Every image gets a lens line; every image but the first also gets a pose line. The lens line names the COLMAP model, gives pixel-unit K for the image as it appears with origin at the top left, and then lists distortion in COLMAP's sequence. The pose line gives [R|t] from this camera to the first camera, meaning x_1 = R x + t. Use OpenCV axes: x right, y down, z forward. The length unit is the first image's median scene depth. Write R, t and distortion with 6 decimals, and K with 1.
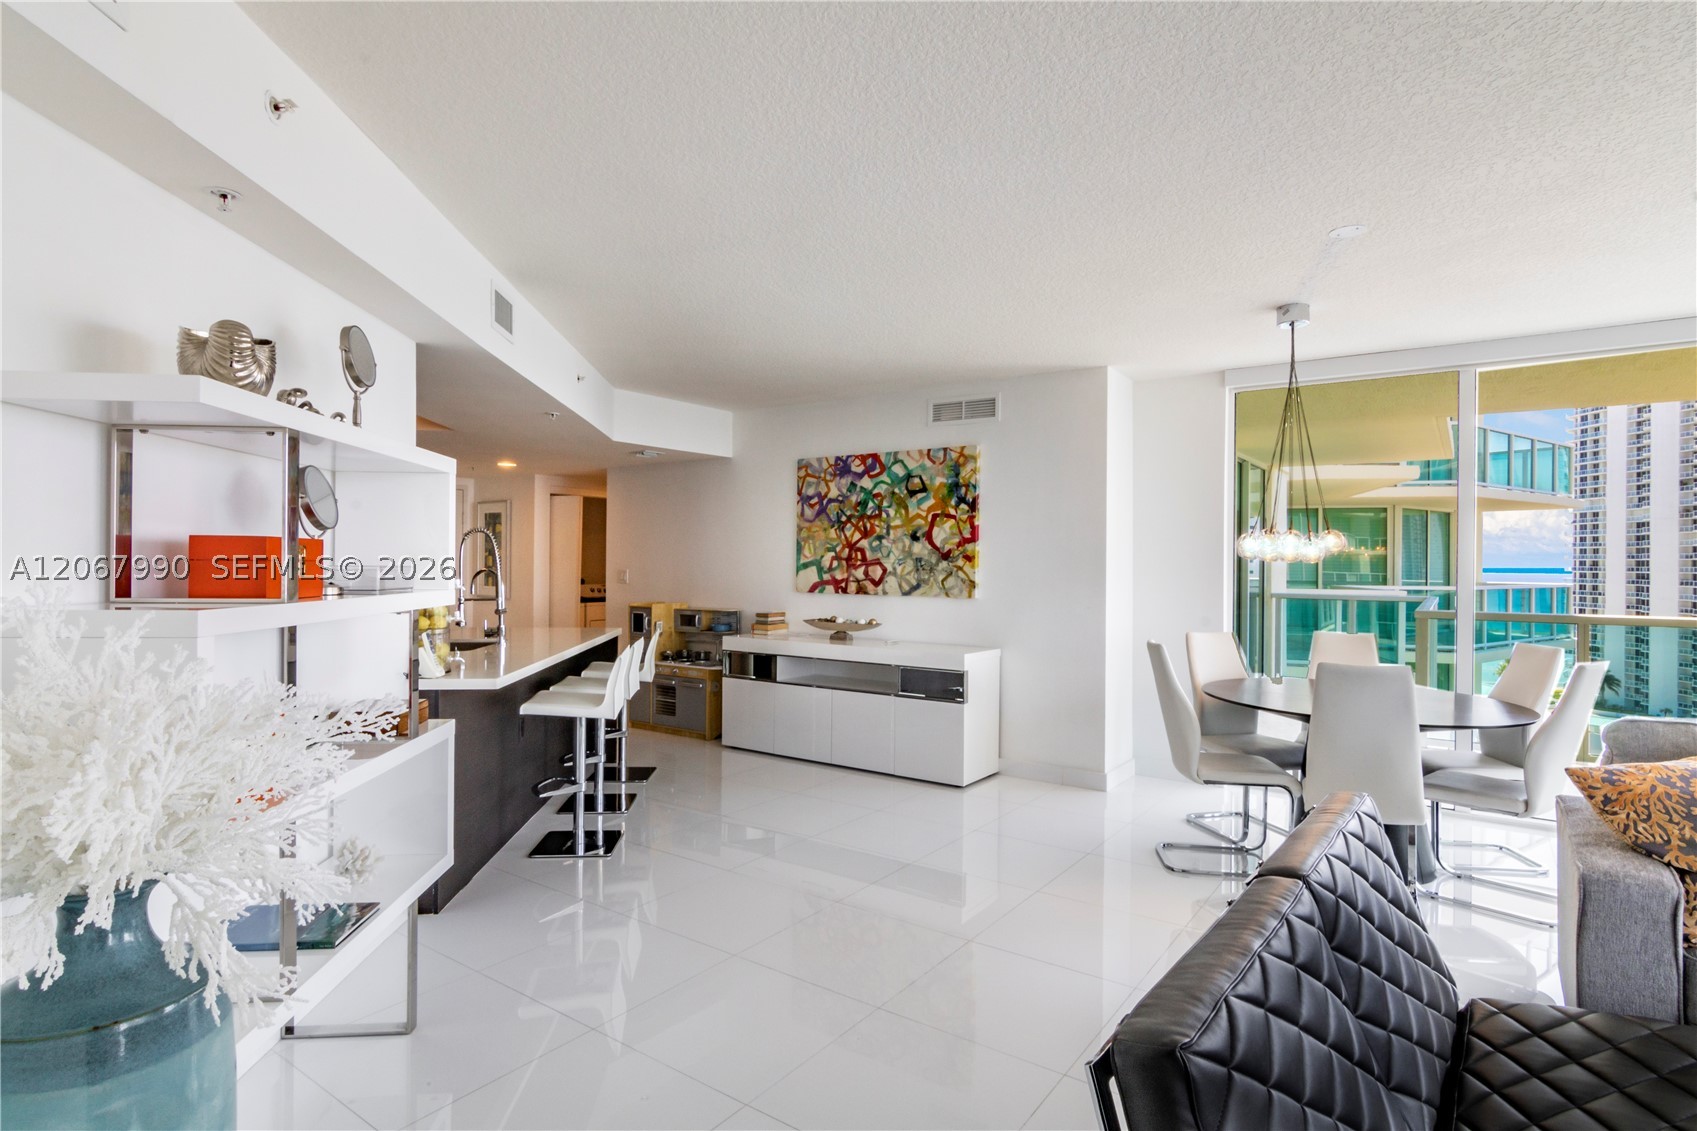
lens RADIAL K [[895.9, 0, 848.5], [0, 895.9, 565.5], [0, 0, 1]] dist [0.015702, 0.000832]
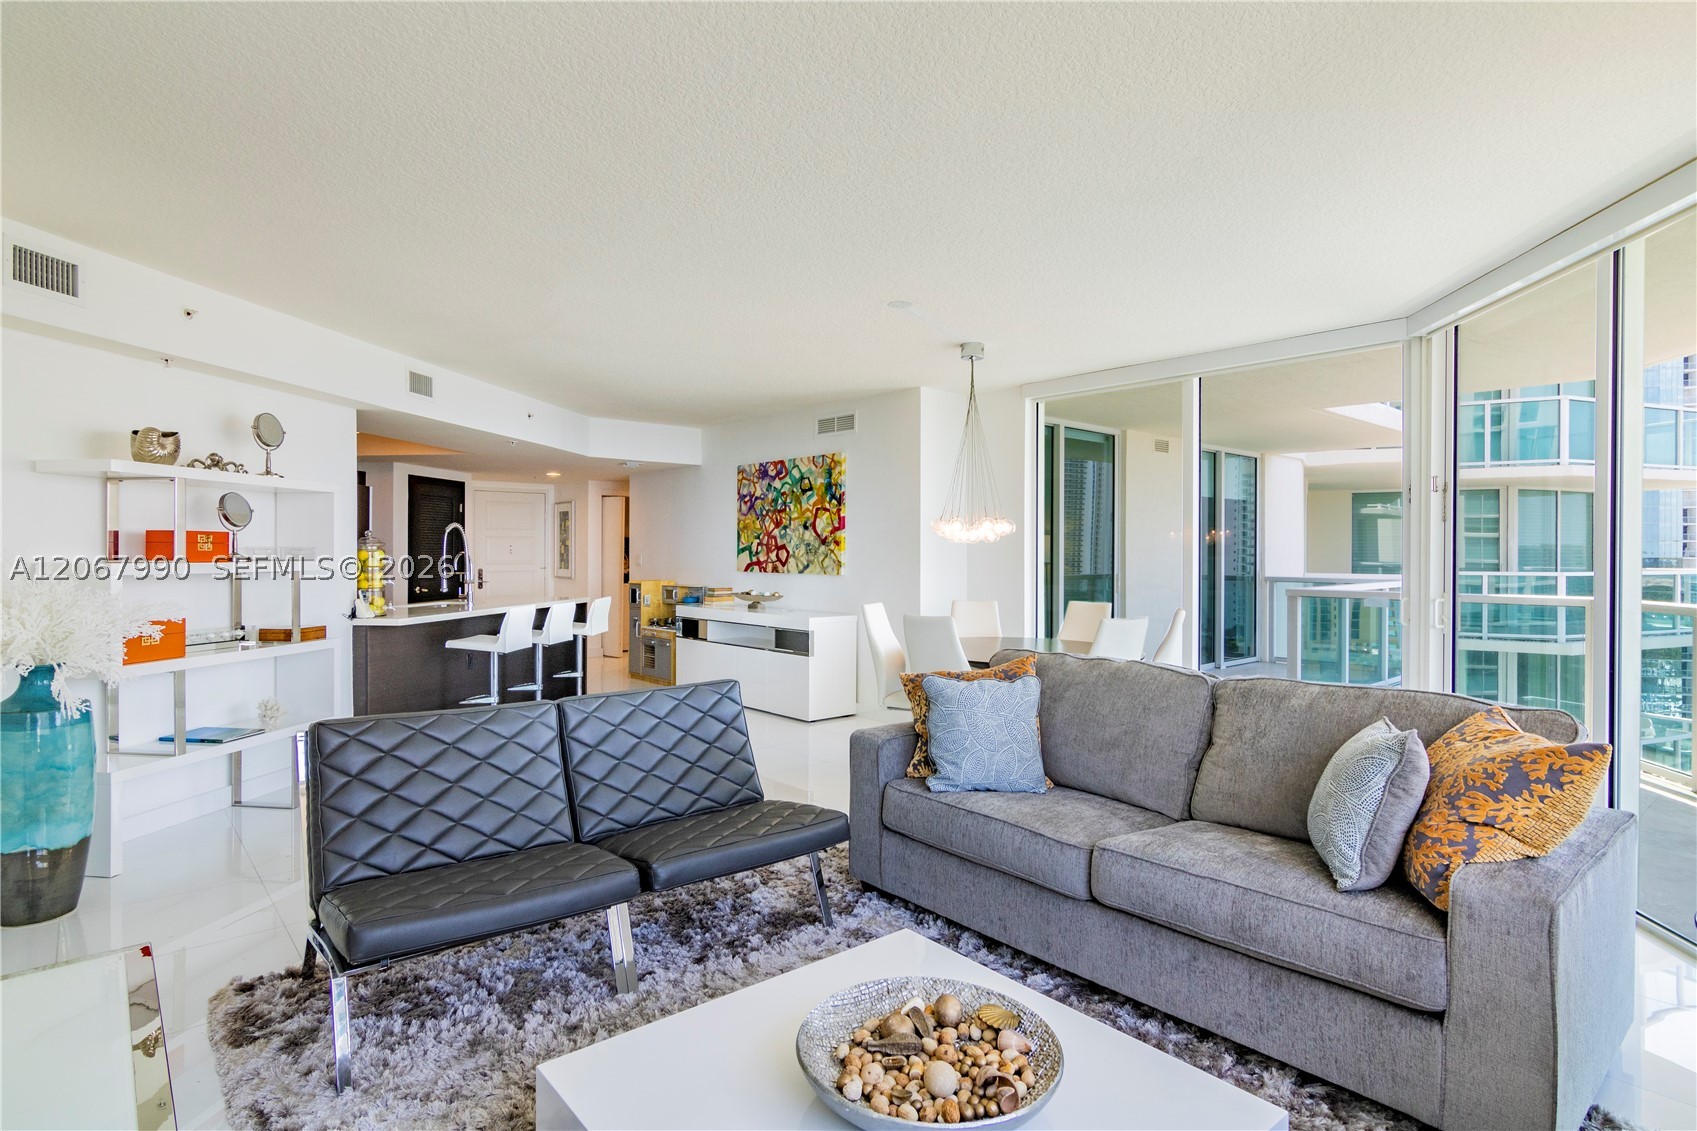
lens RADIAL K [[895.9, 0, 848.5], [0, 895.9, 565.5], [0, 0, 1]] dist [0.015702, 0.000832]
pose [[0.971548, -0.002219, -0.236834, 0.421652], [0.004645, 0.999942, 0.009683, 0.010578], [0.236799, -0.010508, 0.971502, -0.199494]]
